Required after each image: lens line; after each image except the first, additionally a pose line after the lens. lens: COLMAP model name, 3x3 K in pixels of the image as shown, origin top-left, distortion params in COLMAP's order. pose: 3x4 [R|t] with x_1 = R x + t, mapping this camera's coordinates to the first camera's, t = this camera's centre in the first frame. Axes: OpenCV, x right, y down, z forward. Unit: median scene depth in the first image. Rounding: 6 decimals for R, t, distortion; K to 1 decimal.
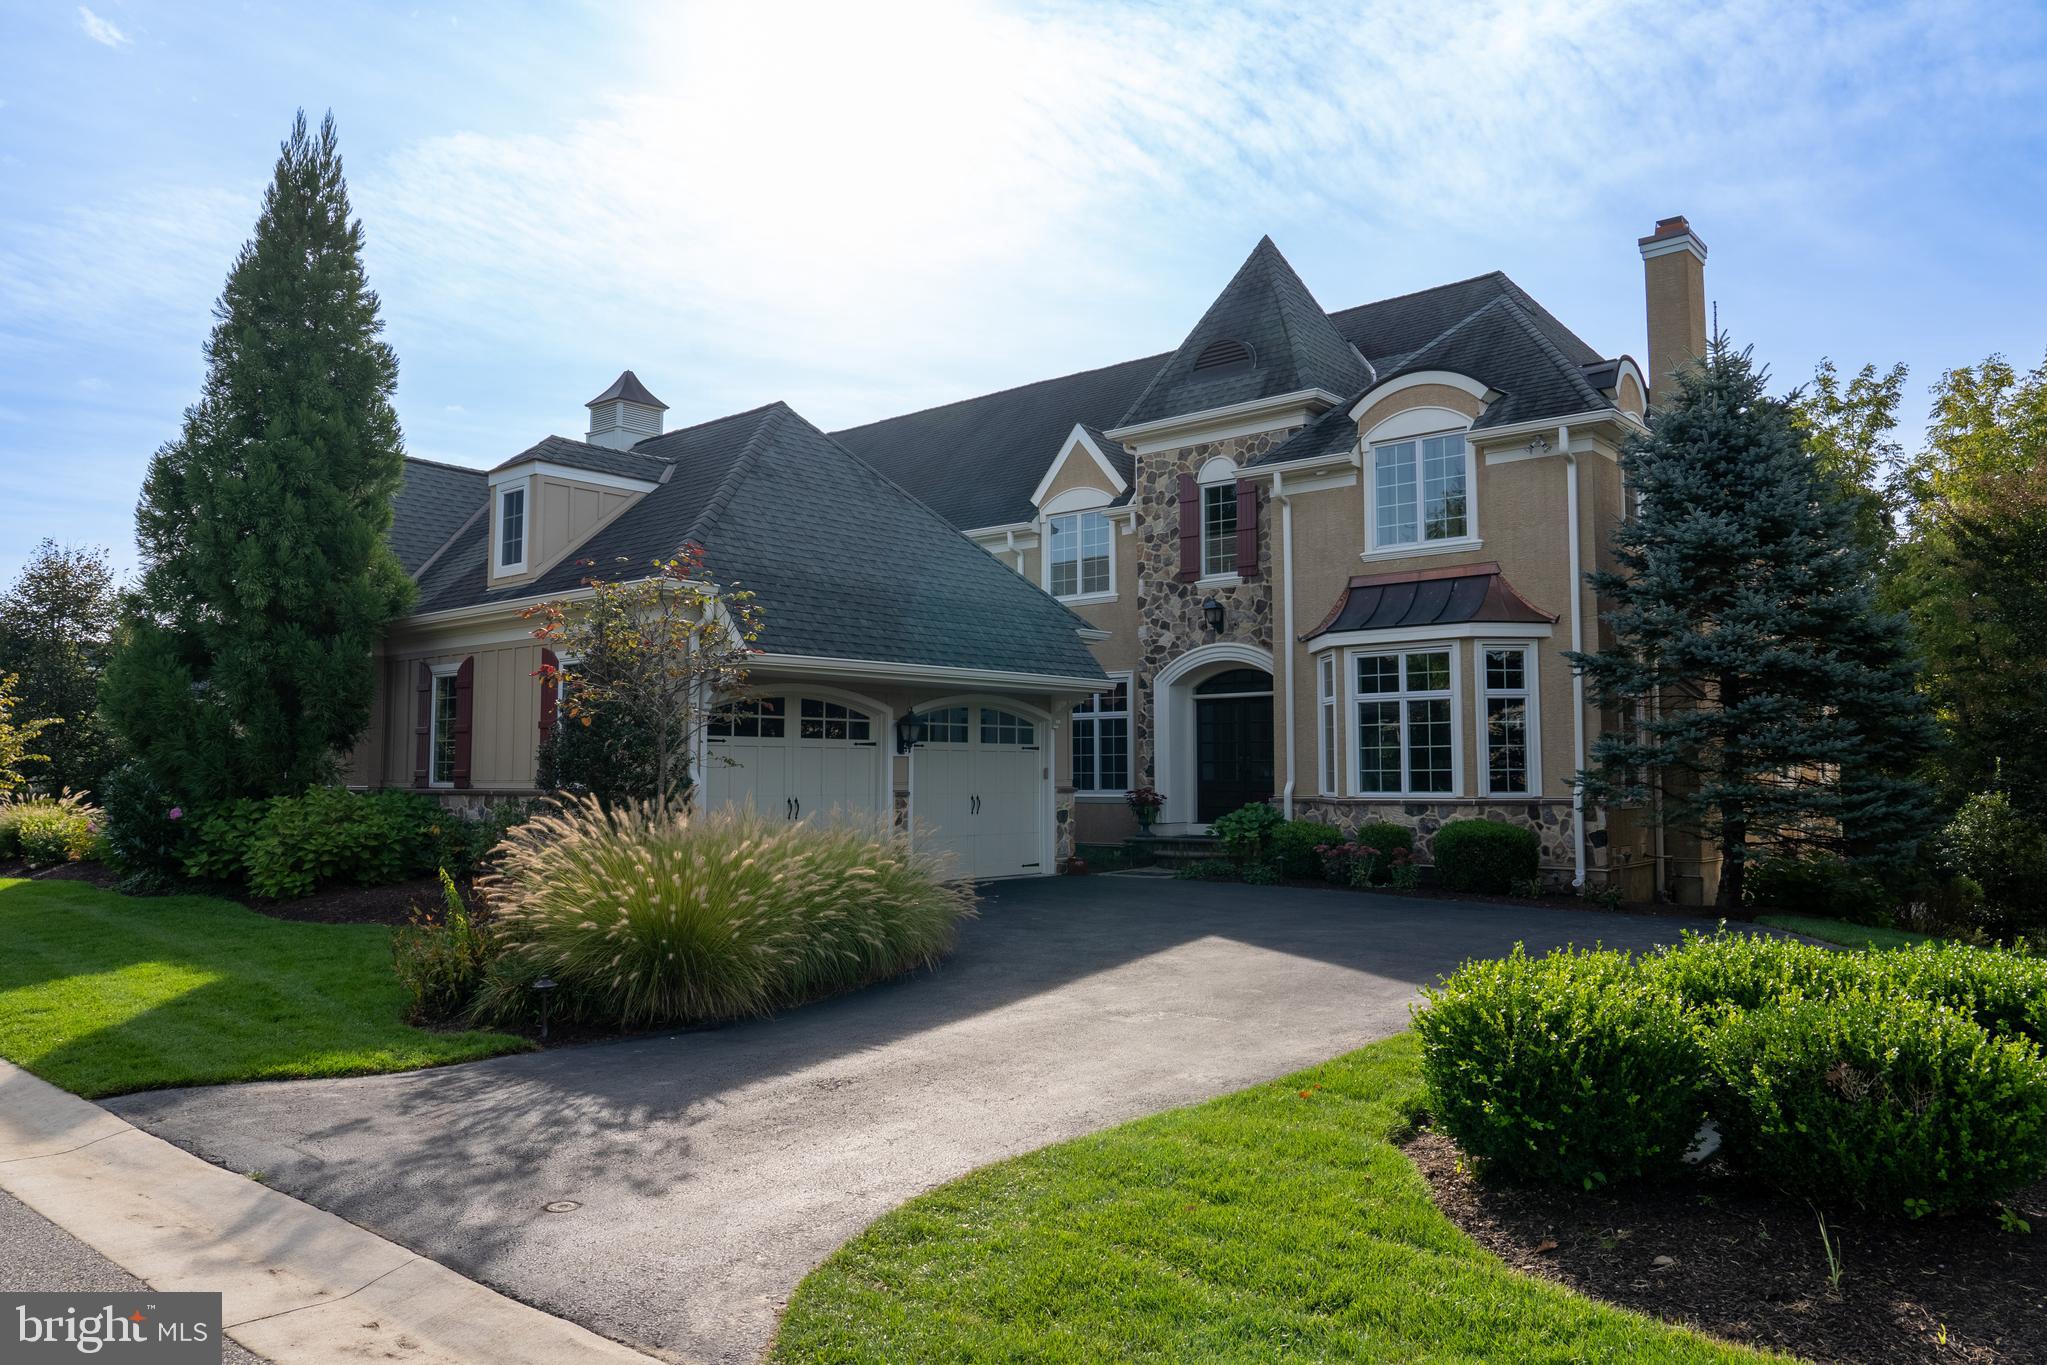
lens RADIAL K [[1369.4, 0, 1023.4], [0, 1369.4, 681.1], [0, 0, 1]] dist [0.000652, 0.000006]
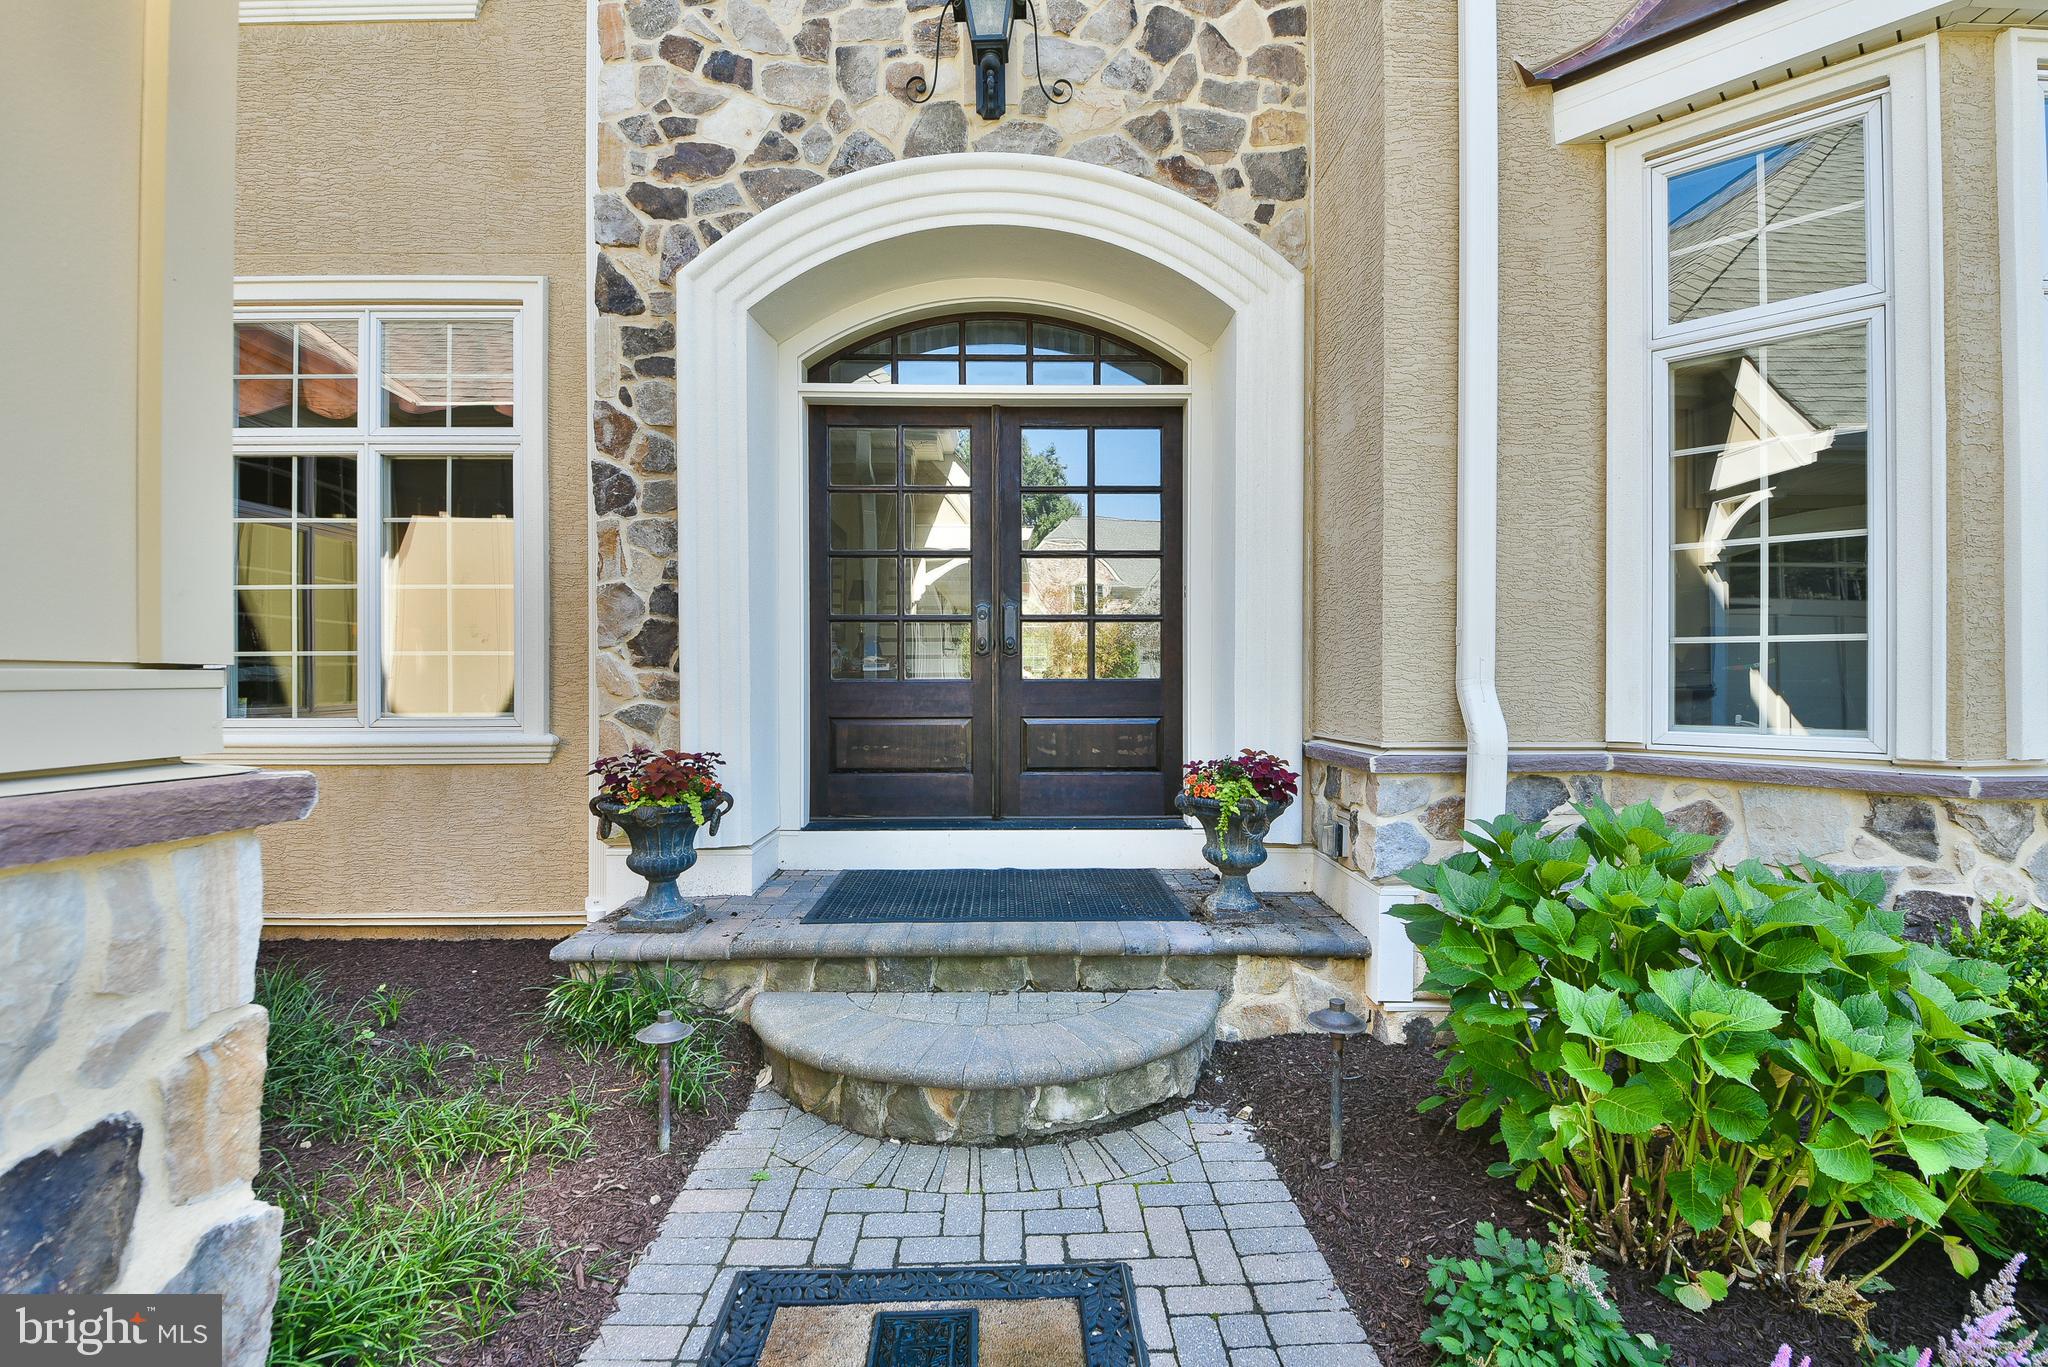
lens RADIAL K [[916.9, 0, 1019.4], [0, 916.9, 682.7], [0, 0, 1]] dist [0.002269, 0.000110]
pose [[0.748040, -0.005562, 0.663630, 0.030750], [-0.048495, 0.996833, 0.063019, 0.059014], [-0.661879, -0.079323, 0.745402, 0.832241]]
